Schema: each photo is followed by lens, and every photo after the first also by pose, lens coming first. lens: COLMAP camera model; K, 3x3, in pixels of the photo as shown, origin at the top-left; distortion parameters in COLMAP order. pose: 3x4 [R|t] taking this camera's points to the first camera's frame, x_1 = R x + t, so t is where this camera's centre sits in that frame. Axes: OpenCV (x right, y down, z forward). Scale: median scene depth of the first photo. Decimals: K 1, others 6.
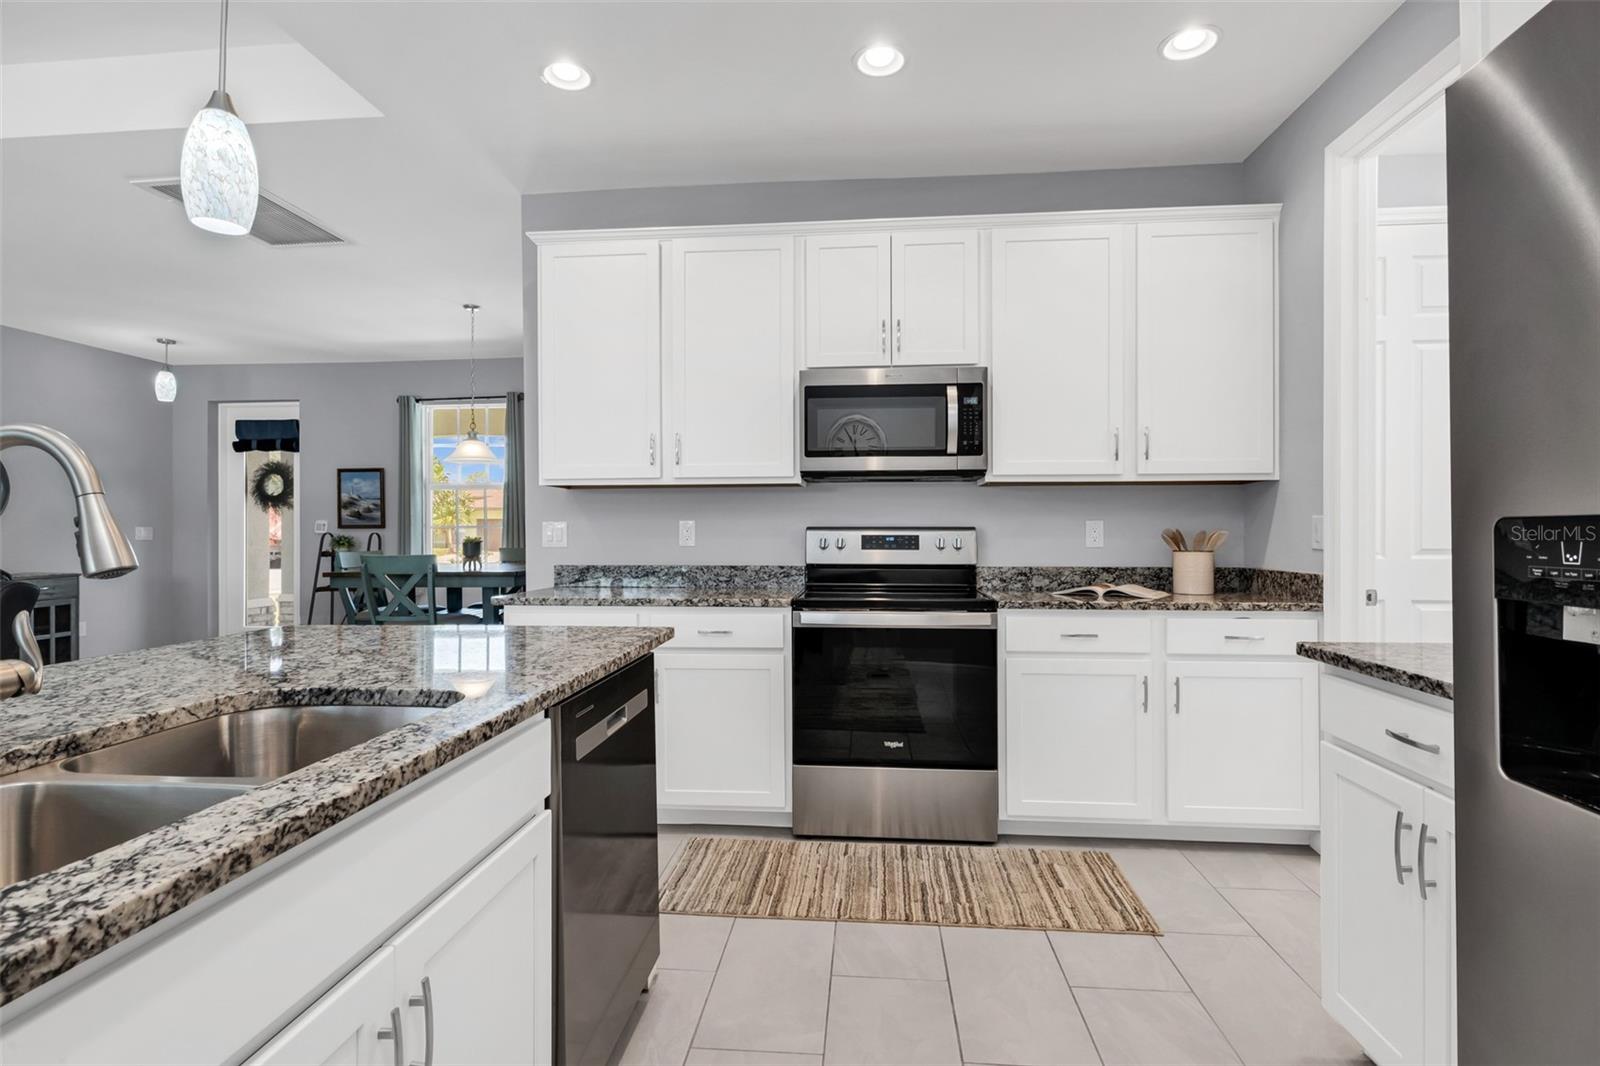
lens RADIAL K [[767.3, 0, 800.0], [0, 767.3, 528.5], [0, 0, 1]] dist [0.001482, 0.000427]
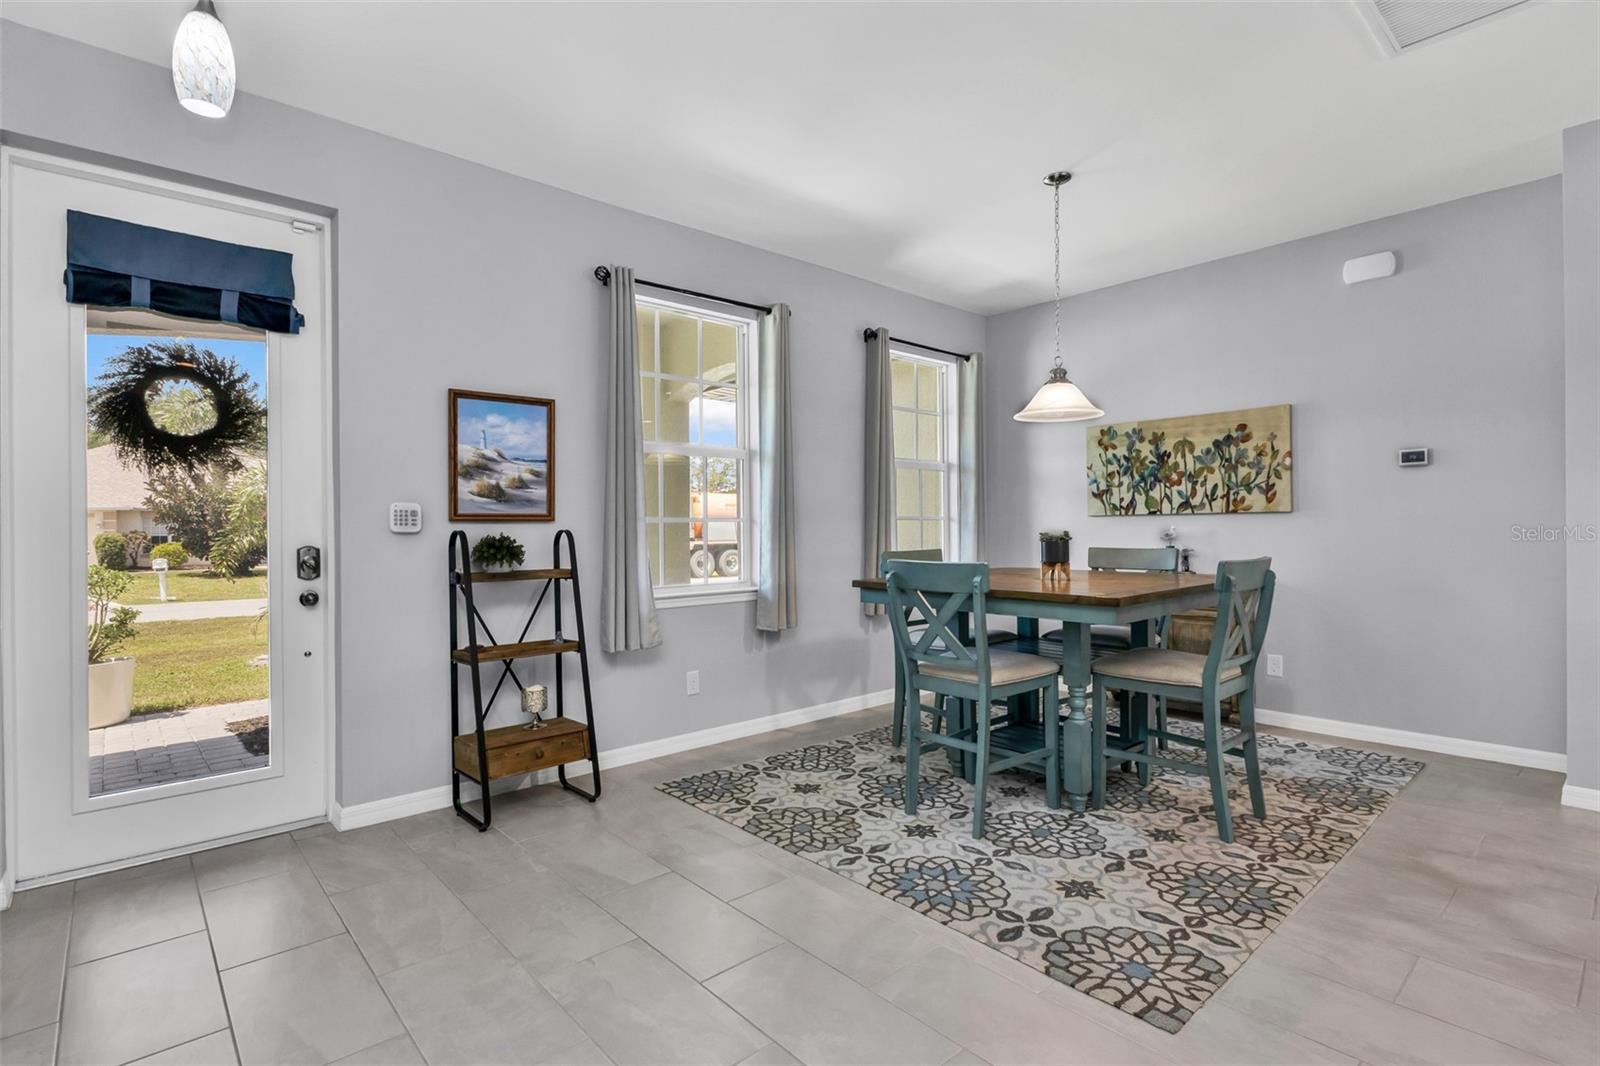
lens RADIAL K [[767.3, 0, 806.1], [0, 767.3, 520.8], [0, 0, 1]] dist [0.001482, 0.000427]
pose [[0.679817, 0.003569, 0.733373, -0.836037], [0.003804, 0.999958, -0.008393, 0.004713], [-0.733372, 0.008496, 0.679774, 0.568341]]
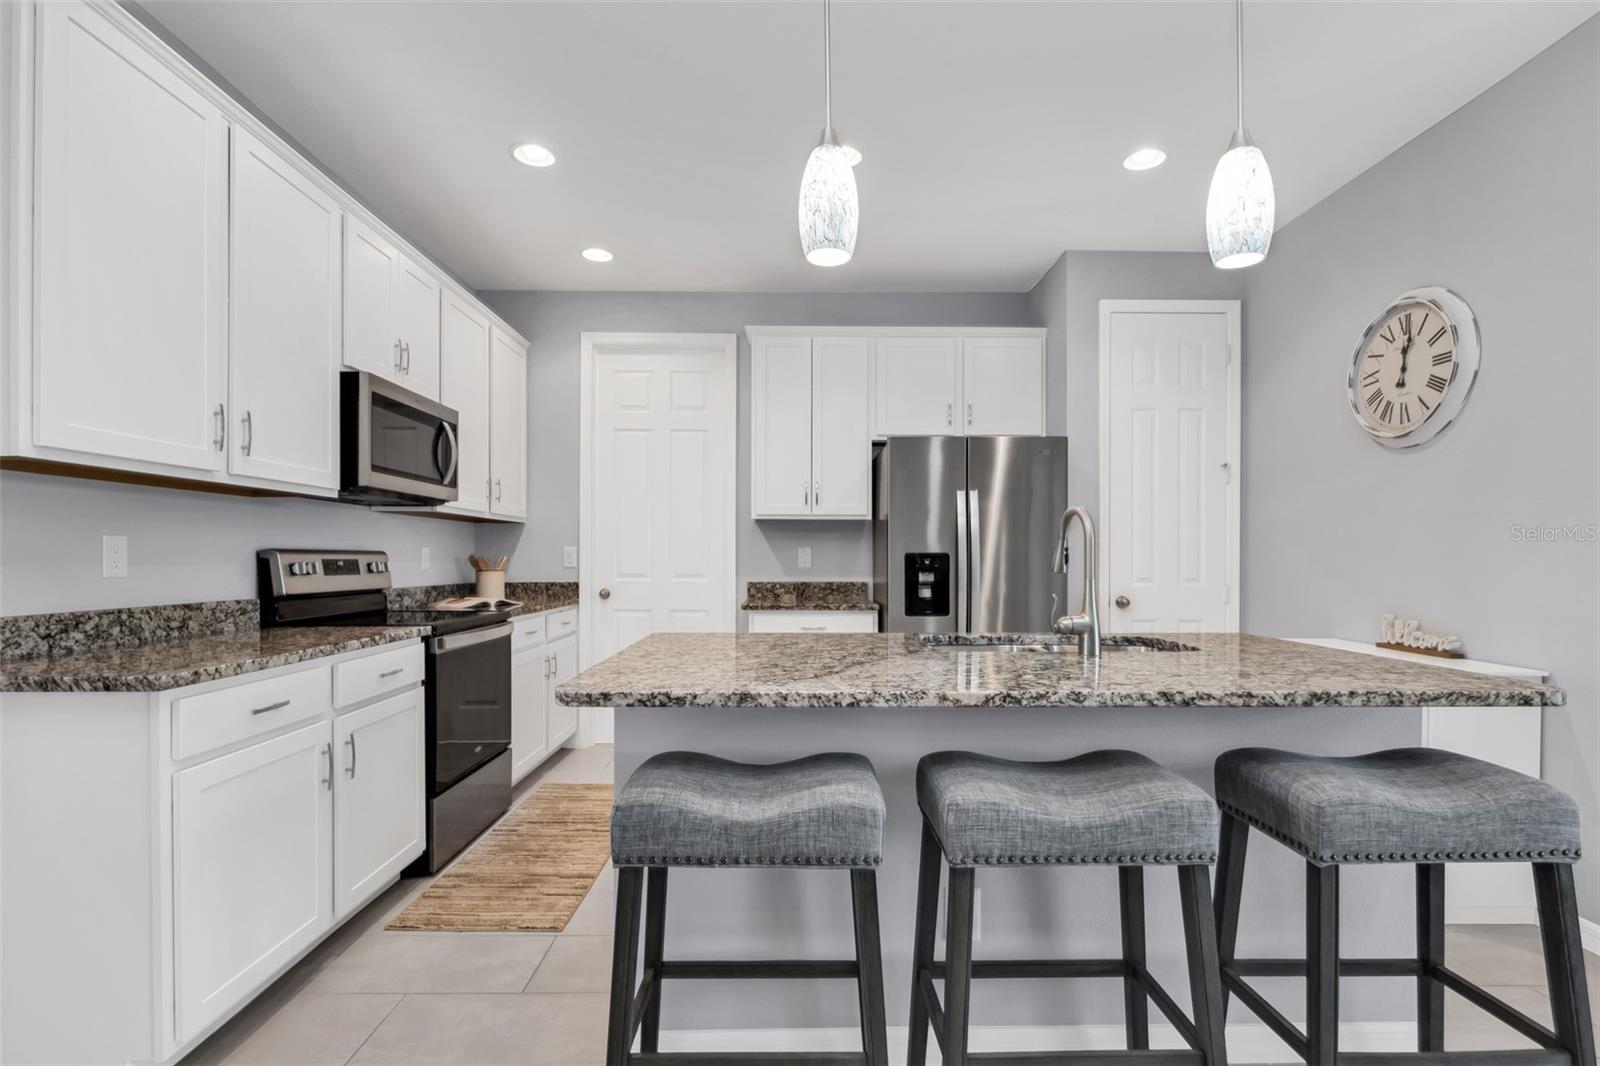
lens RADIAL K [[767.3, 0, 797.3], [0, 767.3, 559.6], [0, 0, 1]] dist [0.001482, 0.000427]
pose [[-0.106555, 0.000510, 0.994307, -0.421723], [-0.003893, 0.999992, -0.000930, 0.003984], [-0.994299, -0.003970, -0.106552, 0.275141]]
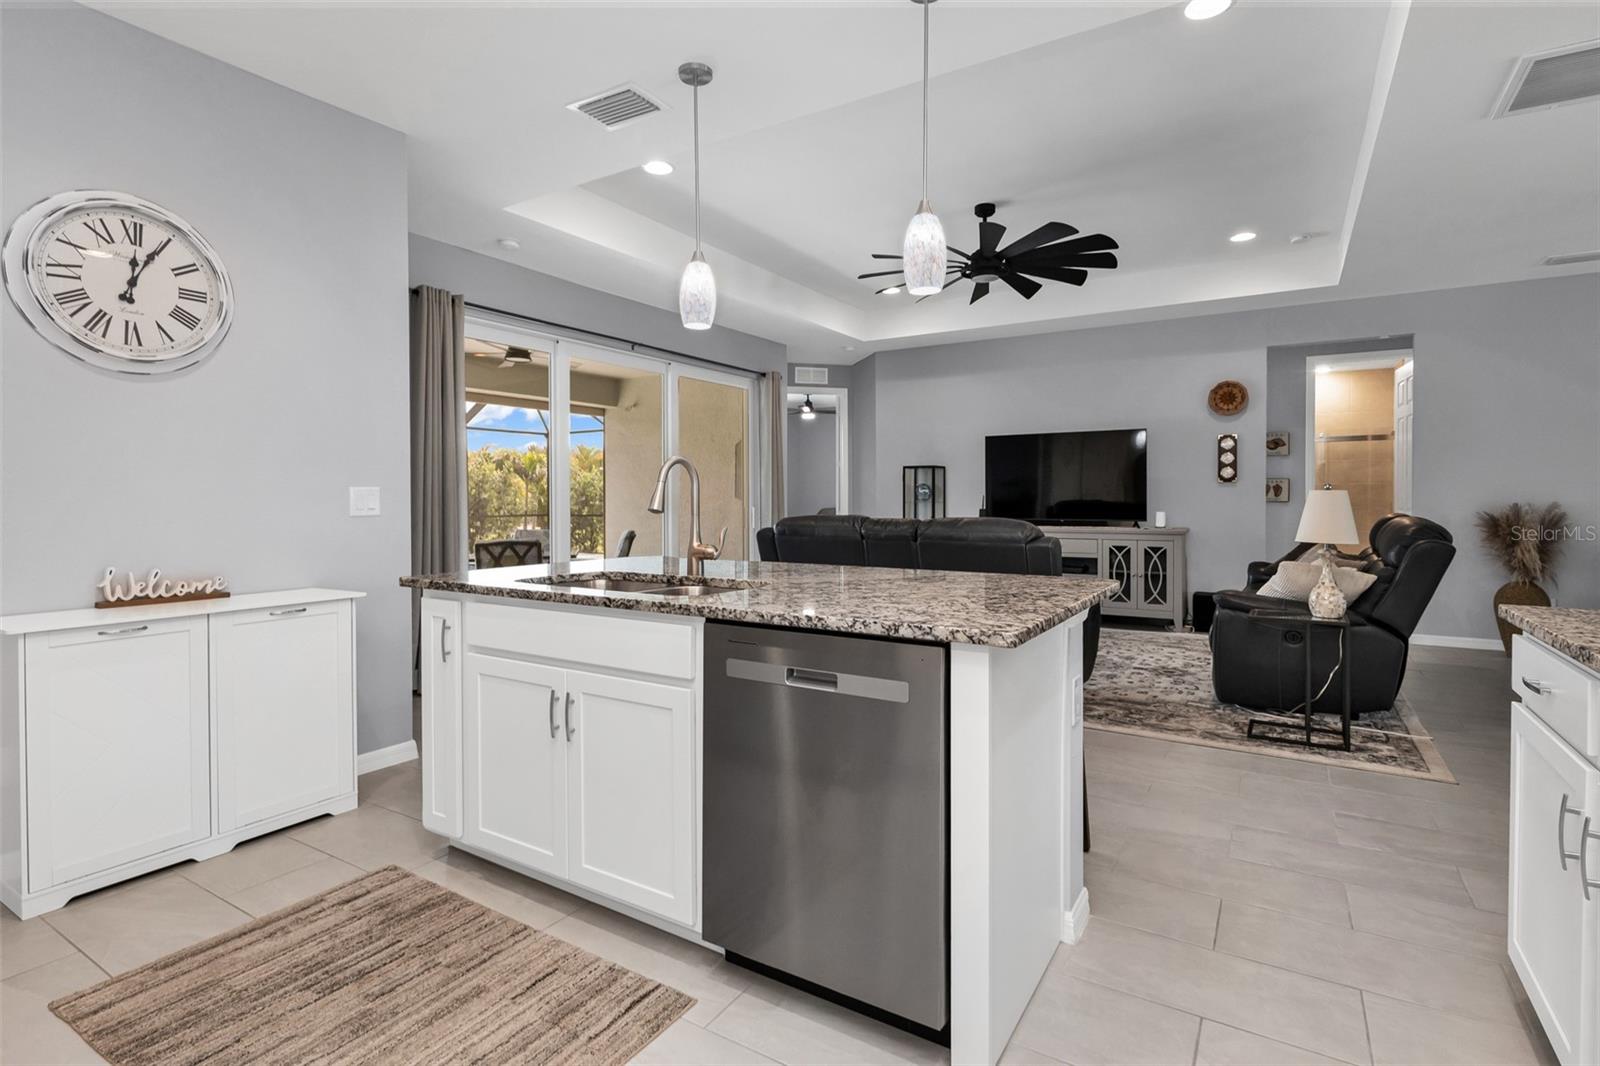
lens RADIAL K [[733.6, 0, 810.8], [0, 733.6, 518.9], [0, 0, 1]] dist [-0.010786, 0.000385]
pose [[-0.470008, 0.028443, -0.882204, 0.129002], [0.006396, 0.999564, 0.028819, 0.002550], [0.882639, 0.007902, -0.469985, 0.351344]]
